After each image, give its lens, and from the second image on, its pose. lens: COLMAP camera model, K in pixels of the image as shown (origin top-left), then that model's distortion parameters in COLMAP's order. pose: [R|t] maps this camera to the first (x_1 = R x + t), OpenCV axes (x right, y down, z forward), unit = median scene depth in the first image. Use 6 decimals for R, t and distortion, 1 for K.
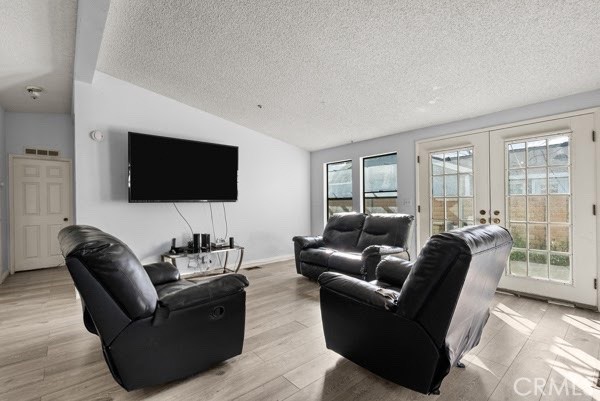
lens RADIAL K [[272.3, 0, 297.8], [0, 272.3, 201.3], [0, 0, 1]] dist [-0.003608, 0.001130]
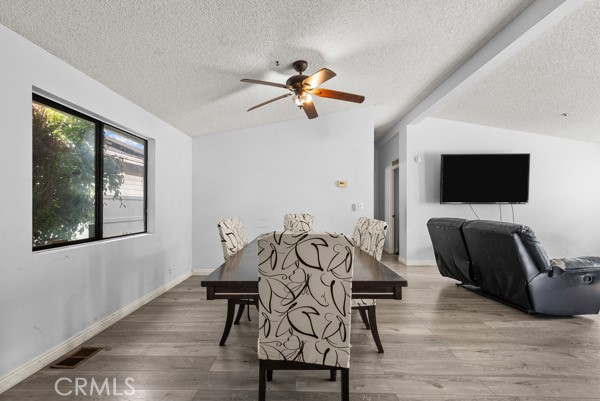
lens RADIAL K [[274.4, 0, 299.2], [0, 274.4, 203.8], [0, 0, 1]] dist [-0.002535, -0.000022]
pose [[0.739142, 0.006420, -0.673520, -0.168817], [-0.003115, 0.999976, 0.006114, -0.002712], [0.673543, -0.002421, 0.739144, -0.453308]]
